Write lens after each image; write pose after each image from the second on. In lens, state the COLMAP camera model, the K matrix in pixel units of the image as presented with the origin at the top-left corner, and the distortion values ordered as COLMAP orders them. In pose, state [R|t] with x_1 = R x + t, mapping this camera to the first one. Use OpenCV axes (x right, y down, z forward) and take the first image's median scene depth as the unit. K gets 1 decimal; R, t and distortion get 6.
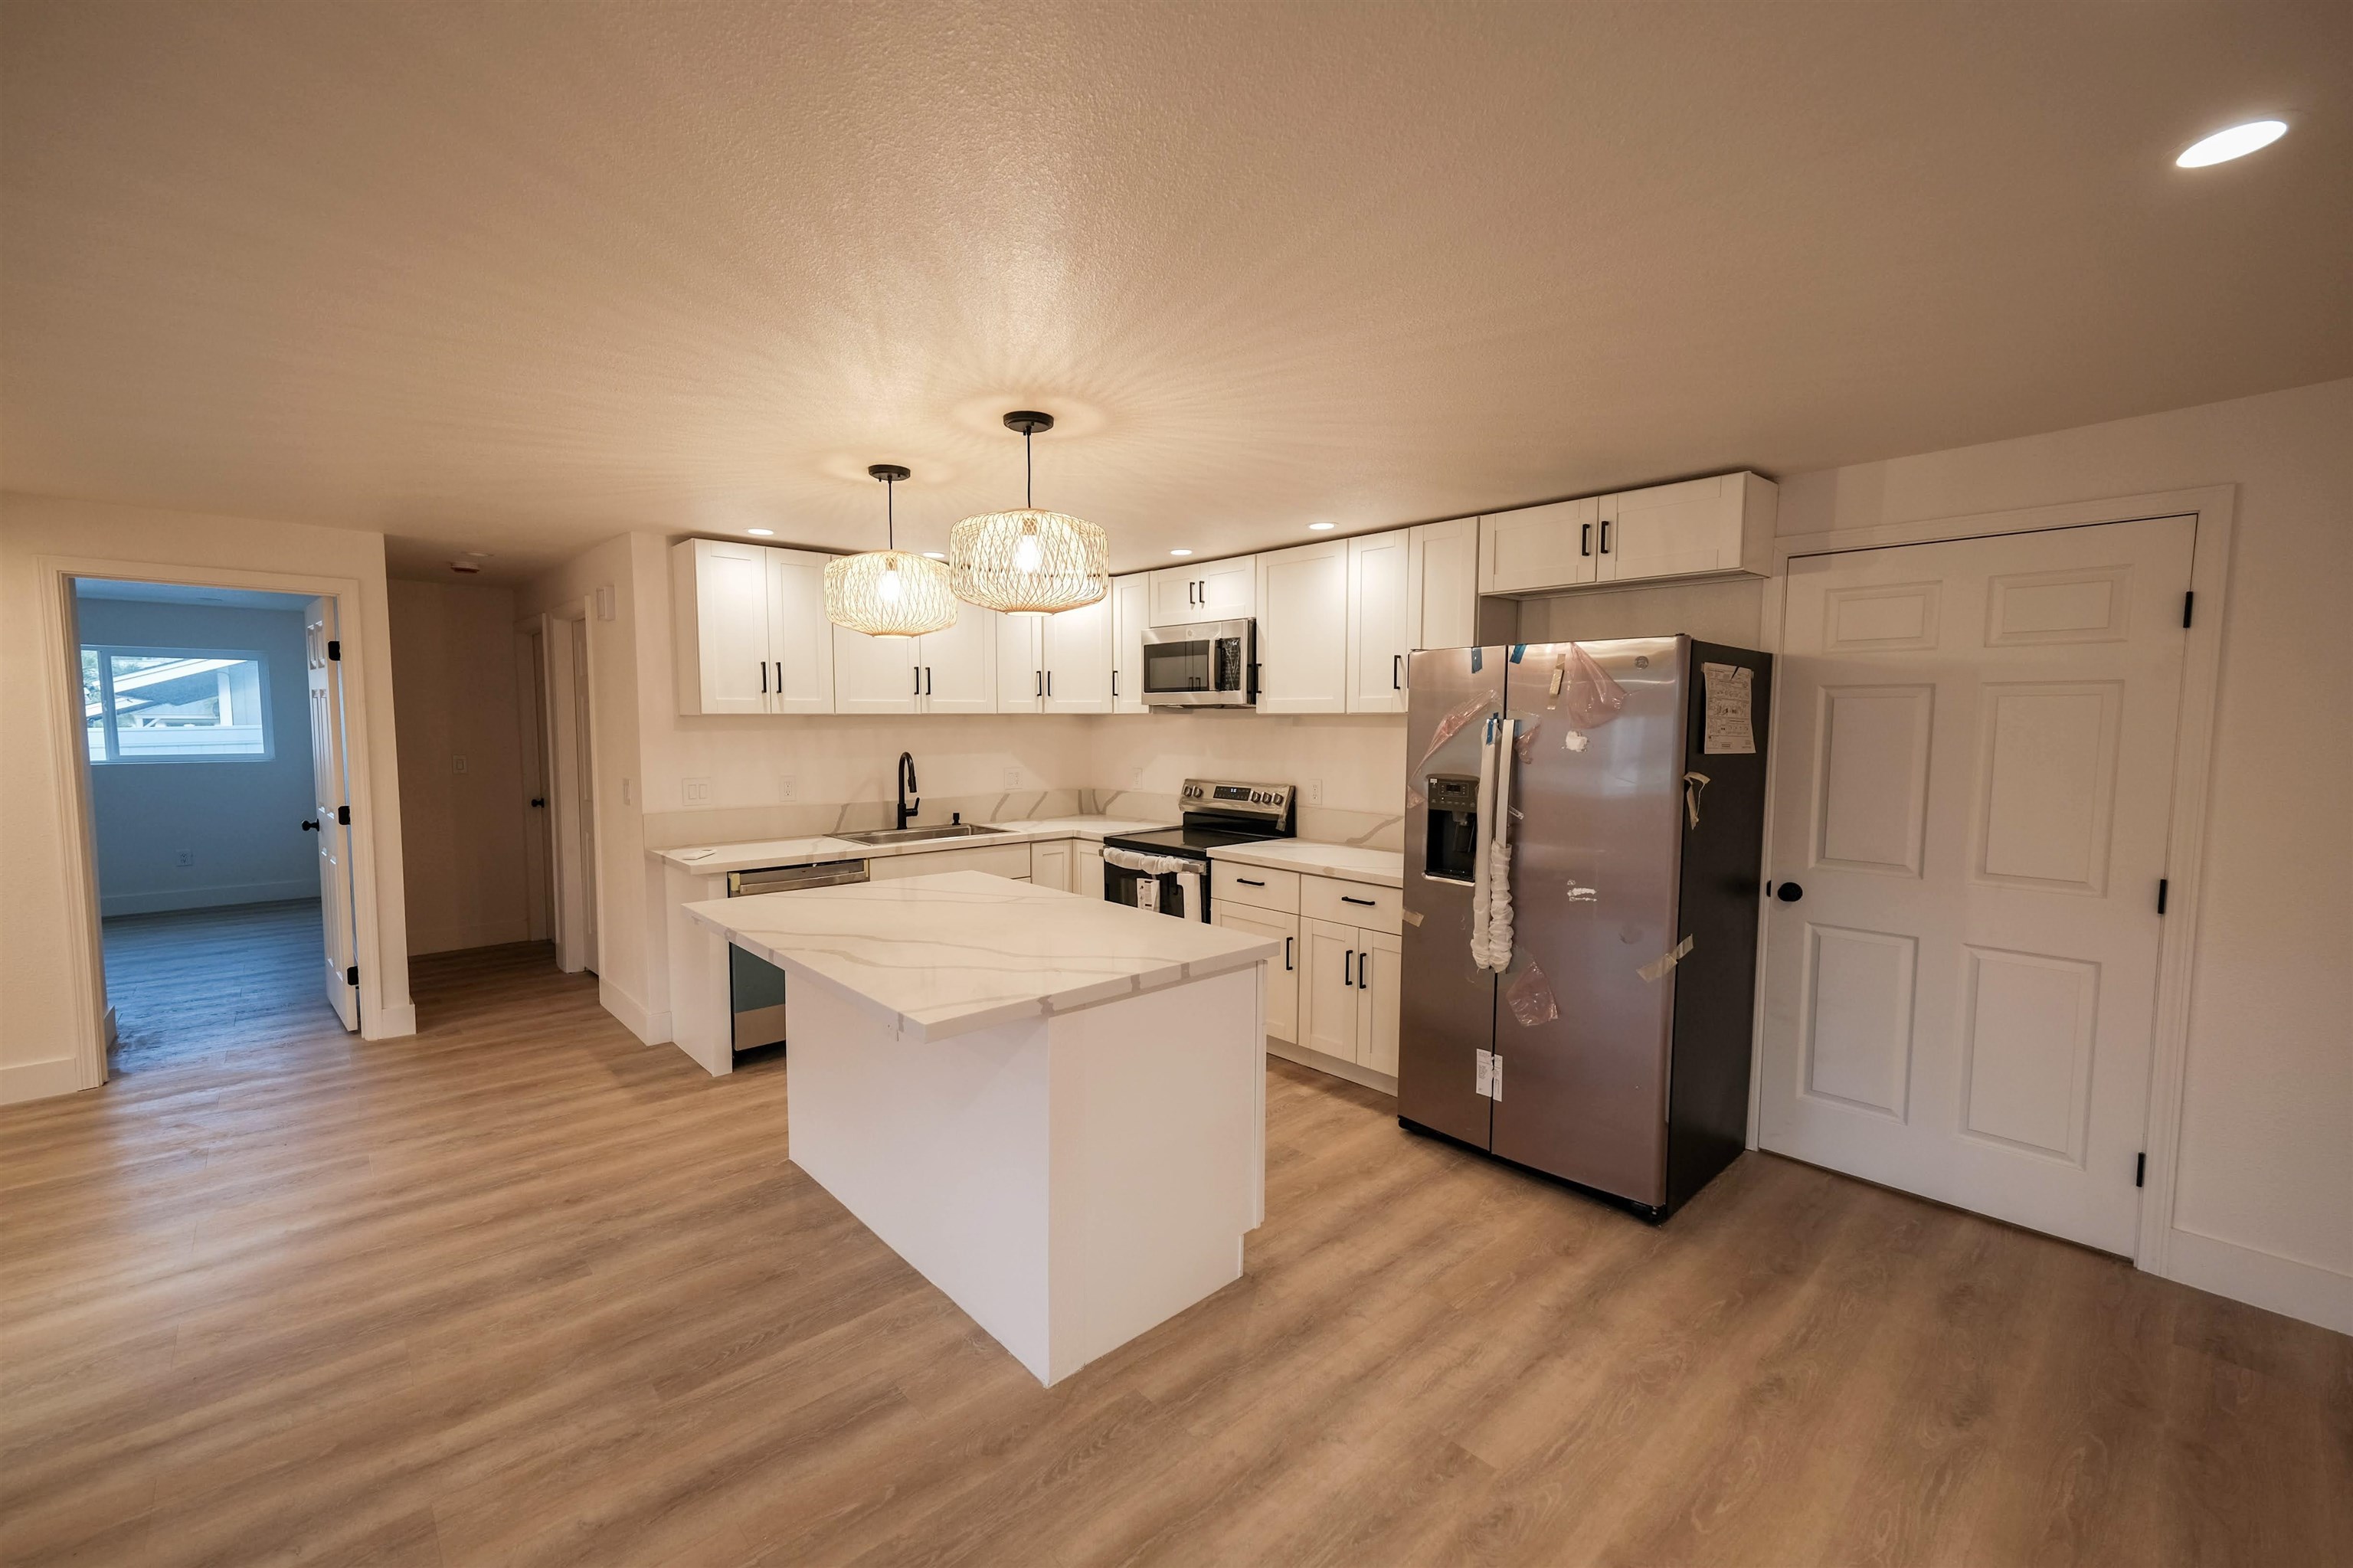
lens RADIAL K [[946.9, 0, 1133.7], [0, 946.9, 792.1], [0, 0, 1]] dist [0.012854, -0.000892]
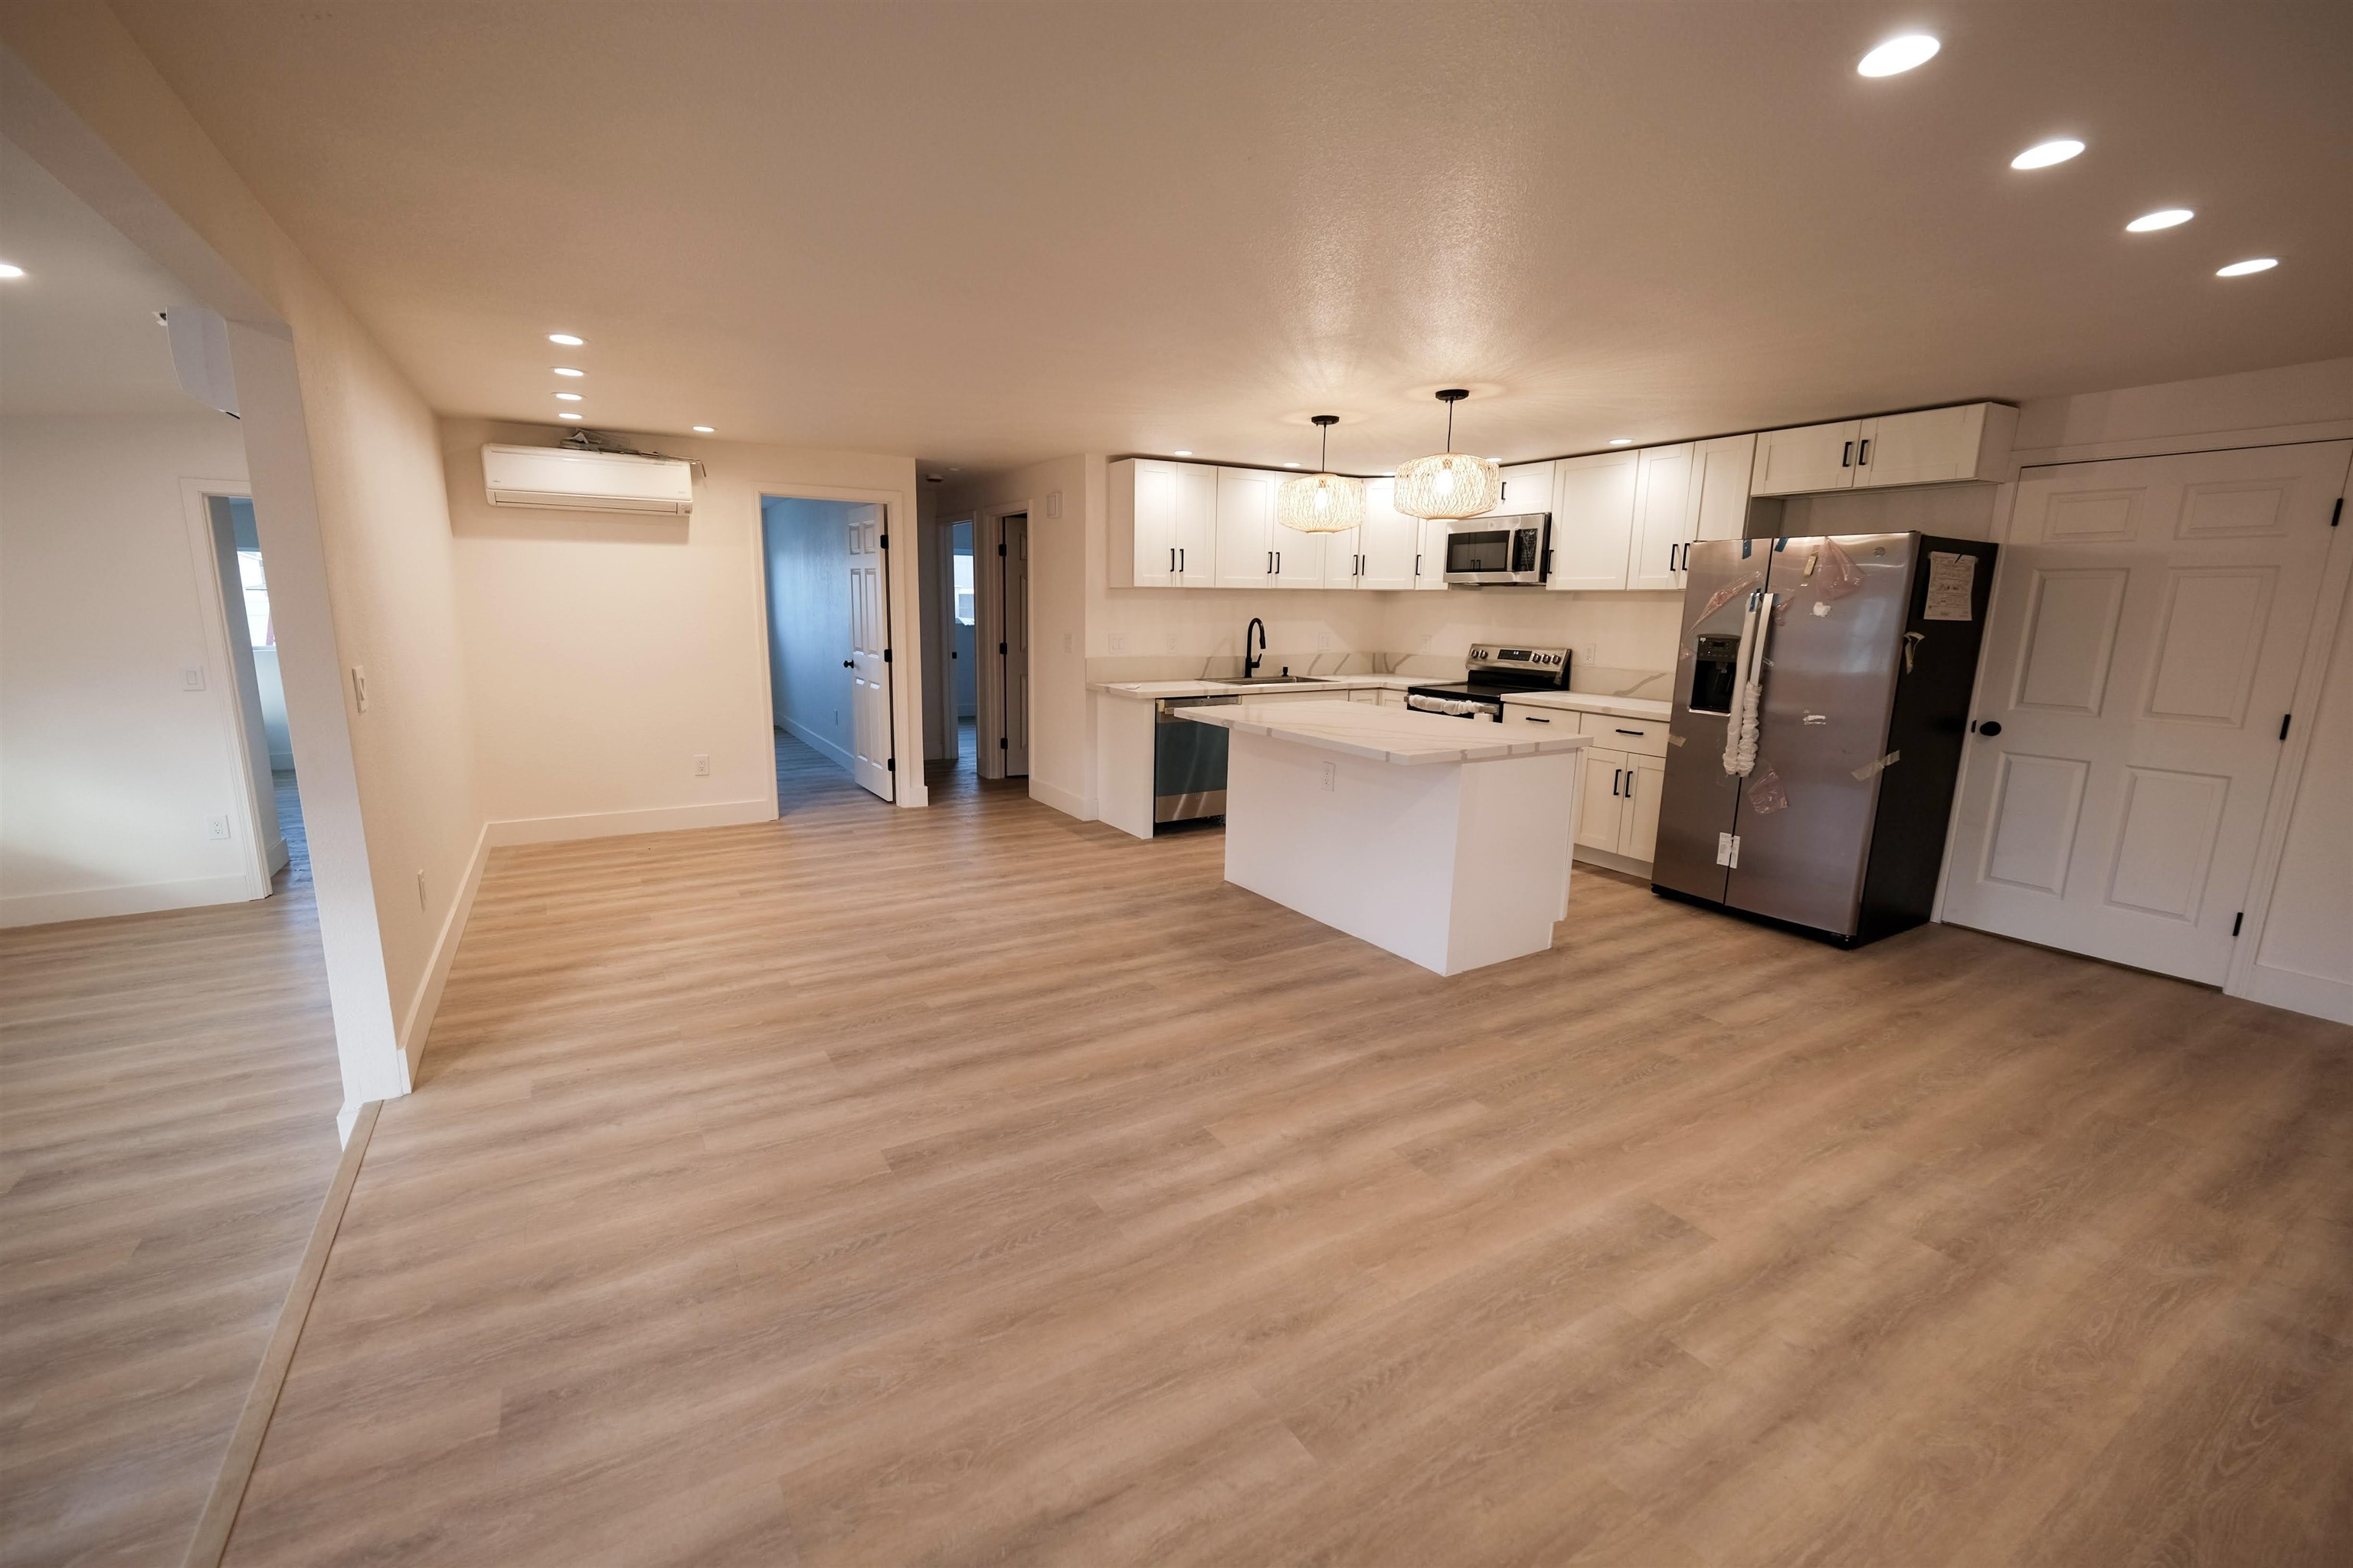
lens RADIAL K [[946.9, 0, 1155.9], [0, 946.9, 778.6], [0, 0, 1]] dist [0.012854, -0.000892]
pose [[0.984352, 0.043699, -0.170710, -0.221589], [-0.024802, 0.993477, 0.111303, 0.055861], [0.174460, -0.105328, 0.979015, -0.510315]]
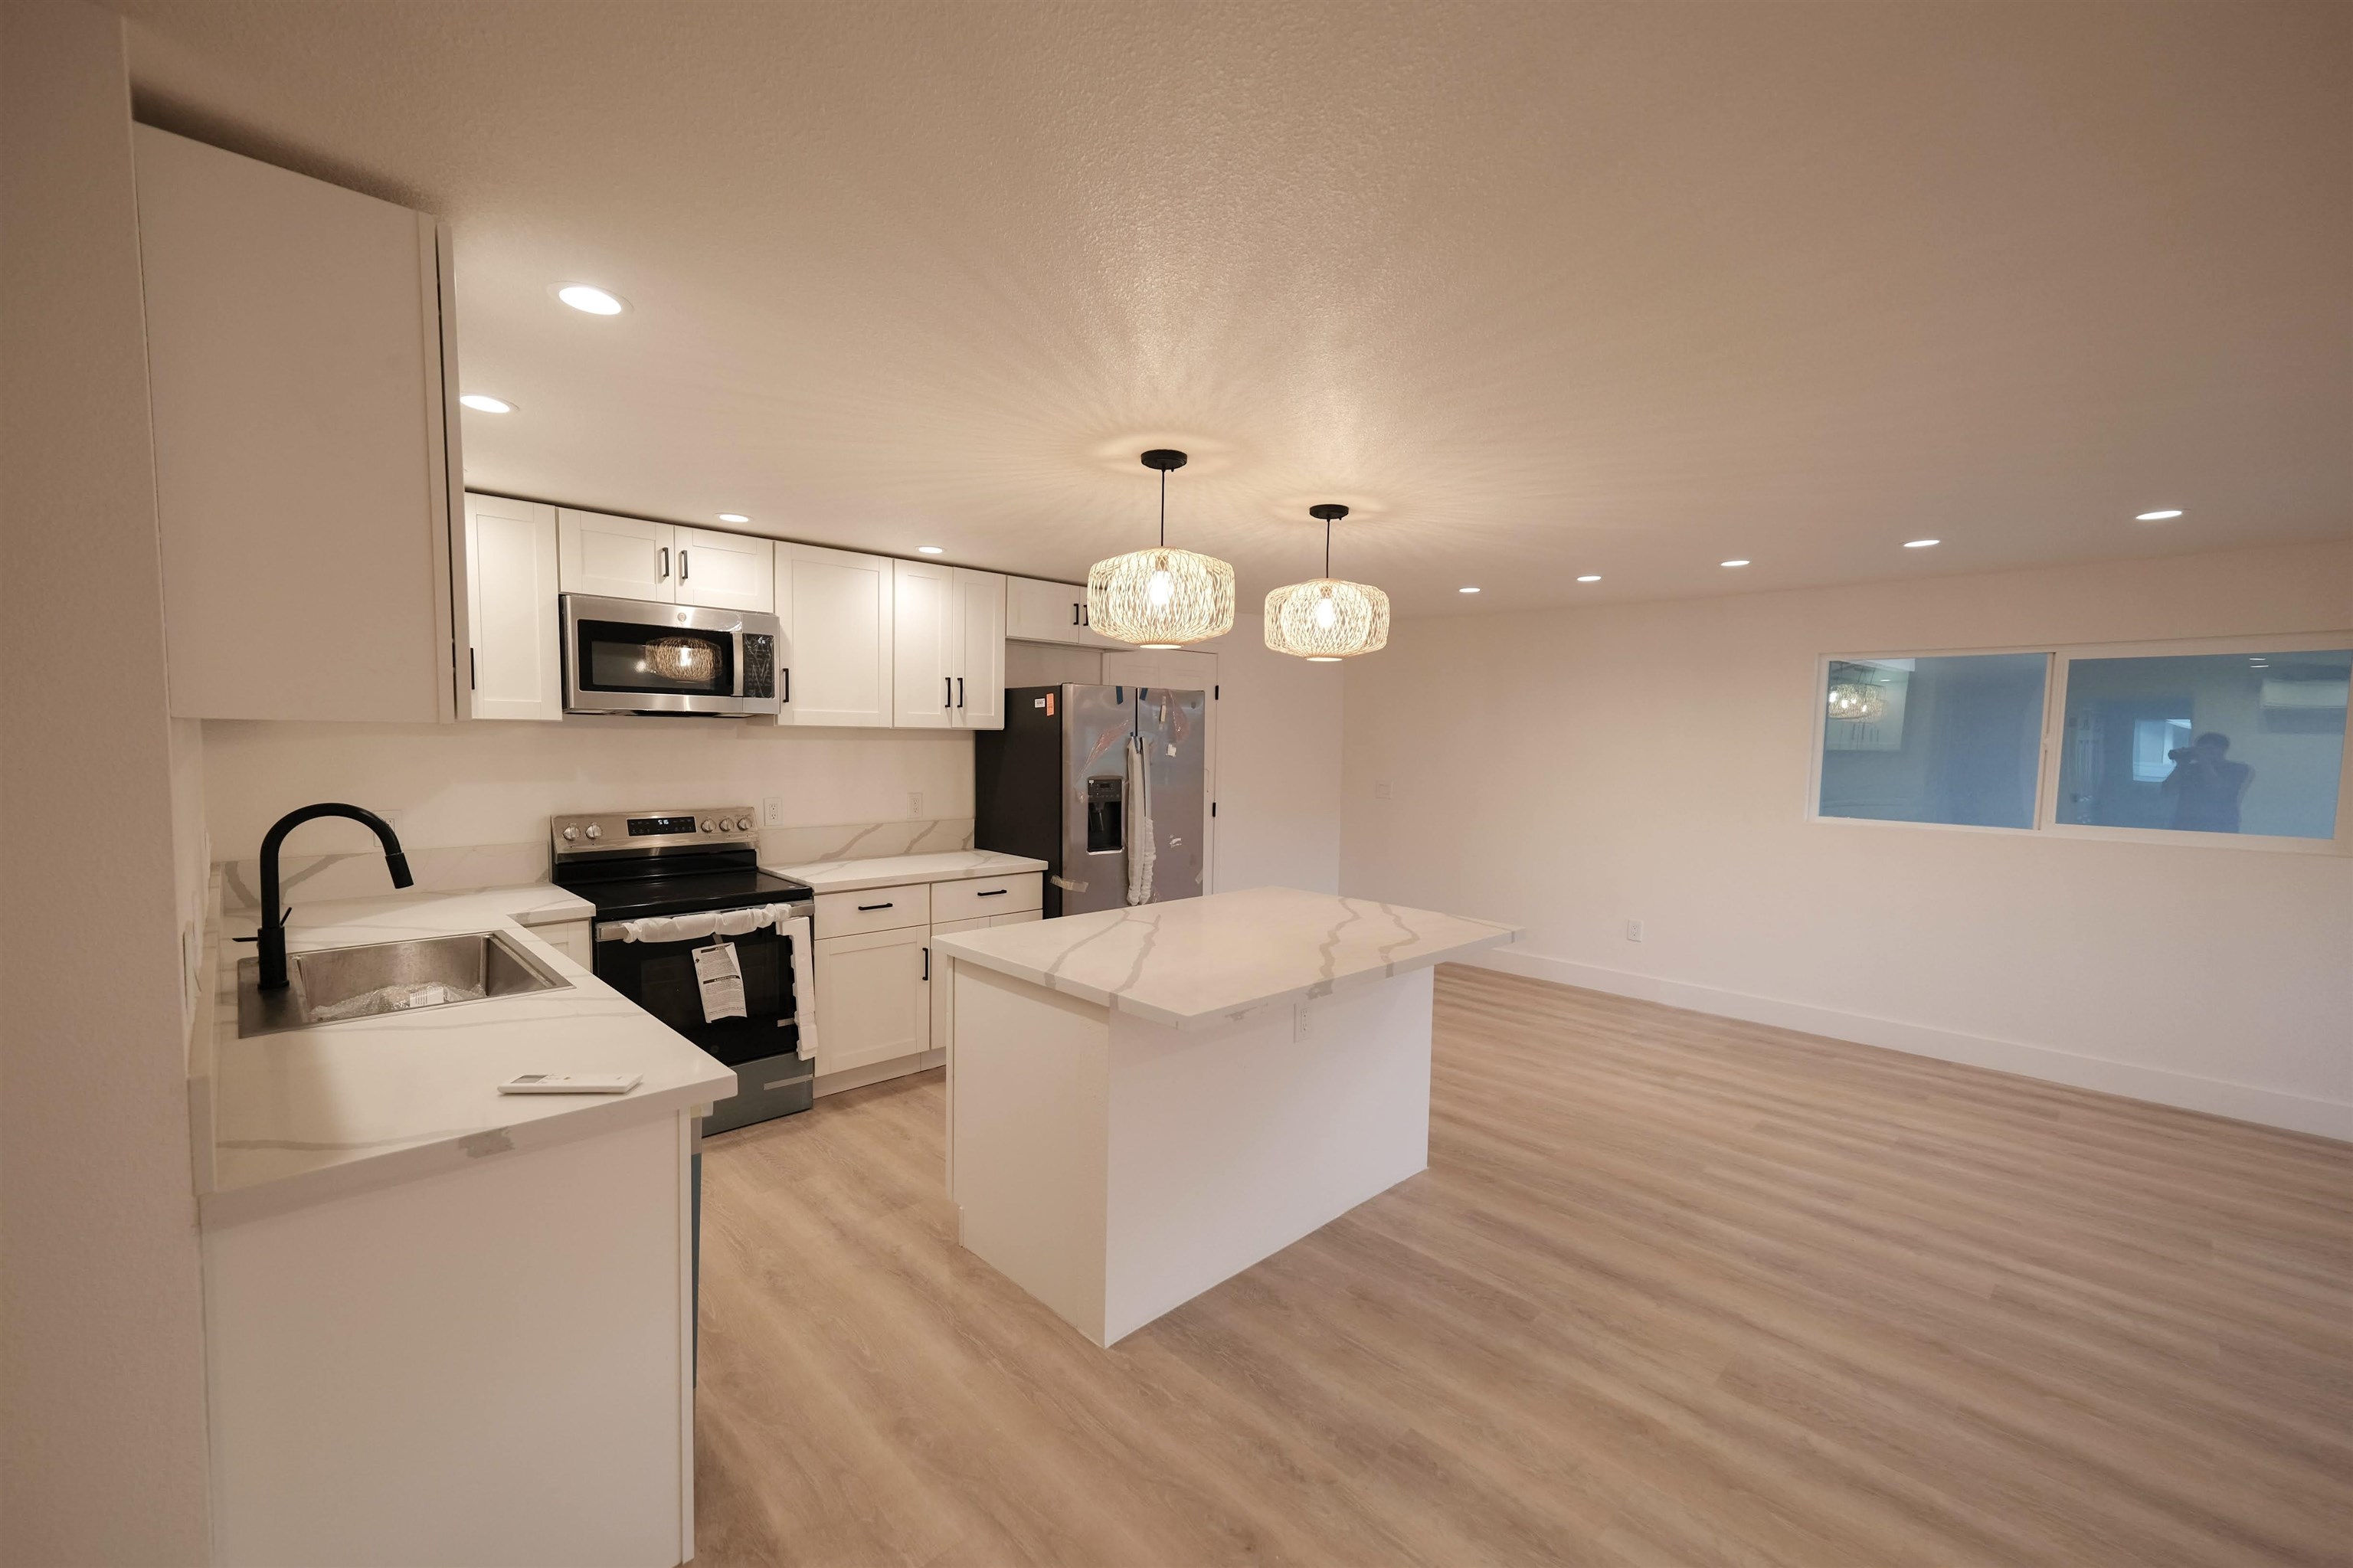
lens RADIAL K [[946.9, 0, 1171.7], [0, 946.9, 789.1], [0, 0, 1]] dist [0.012854, -0.000892]
pose [[-0.035009, -0.060863, 0.997532, -1.071496], [0.060172, 0.996205, 0.062894, -0.081780], [-0.997574, 0.062225, -0.031213, 0.956114]]
